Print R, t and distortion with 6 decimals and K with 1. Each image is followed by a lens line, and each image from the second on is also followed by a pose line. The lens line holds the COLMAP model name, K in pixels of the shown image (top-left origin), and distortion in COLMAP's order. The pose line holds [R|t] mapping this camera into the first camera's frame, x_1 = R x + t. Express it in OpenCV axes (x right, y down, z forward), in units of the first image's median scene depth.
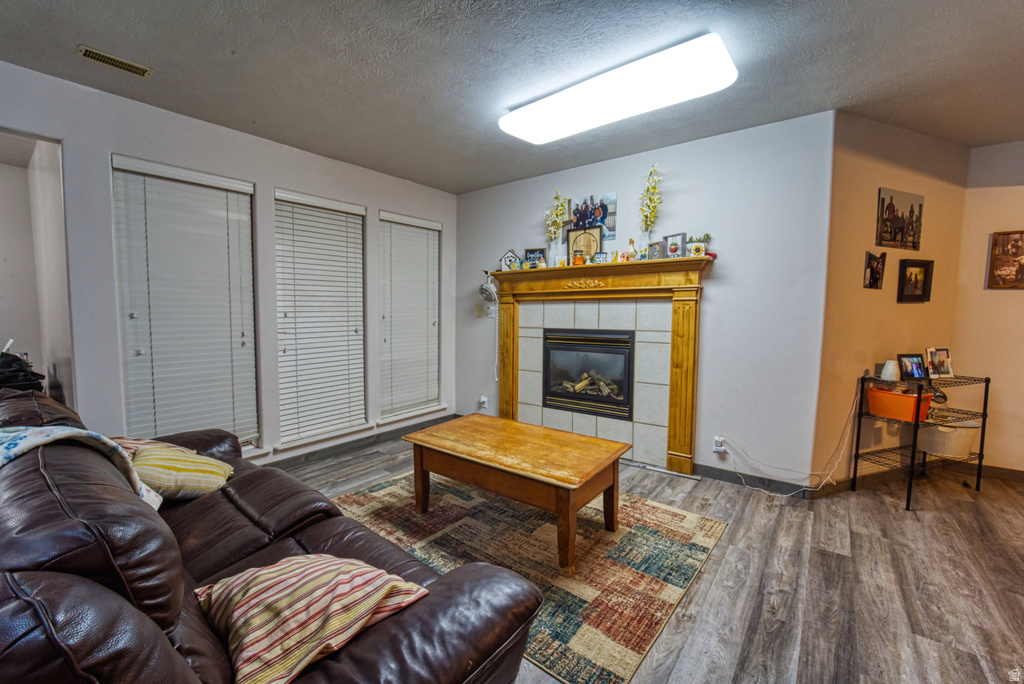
lens RADIAL K [[417.2, 0, 512.0], [0, 417.2, 342.0], [0, 0, 1]] dist [-0.030160, 0.003494]
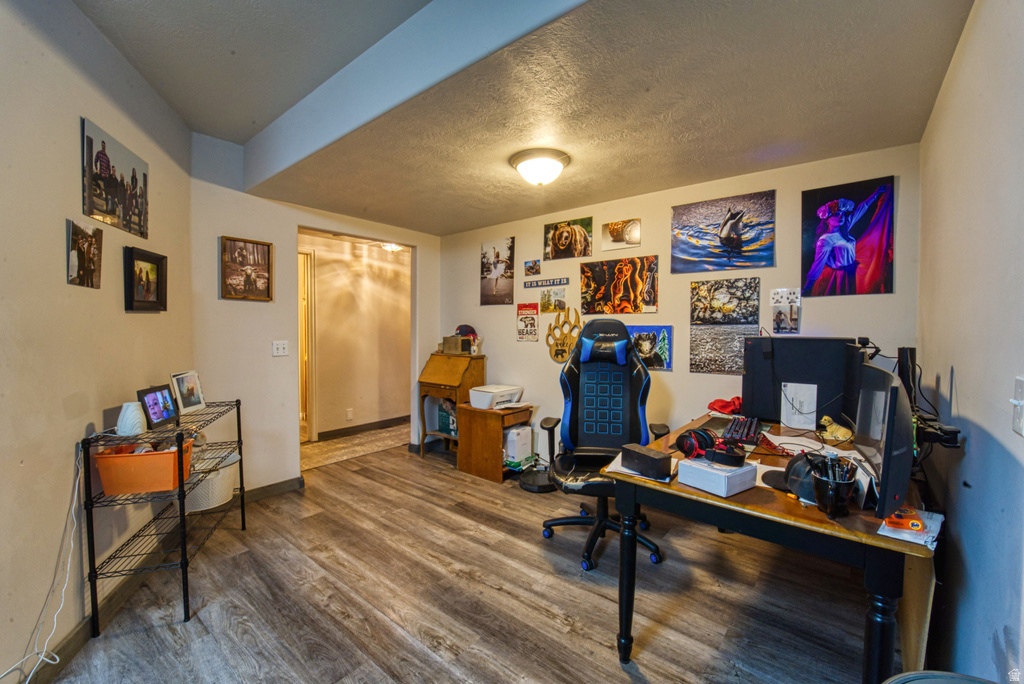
lens RADIAL K [[417.2, 0, 512.0], [0, 417.2, 342.0], [0, 0, 1]] dist [-0.030160, 0.003494]
pose [[0.021103, -0.044972, 0.998765, 0.299565], [0.077336, 0.996068, 0.043217, -0.027644], [-0.996782, 0.076329, 0.024498, 0.364579]]
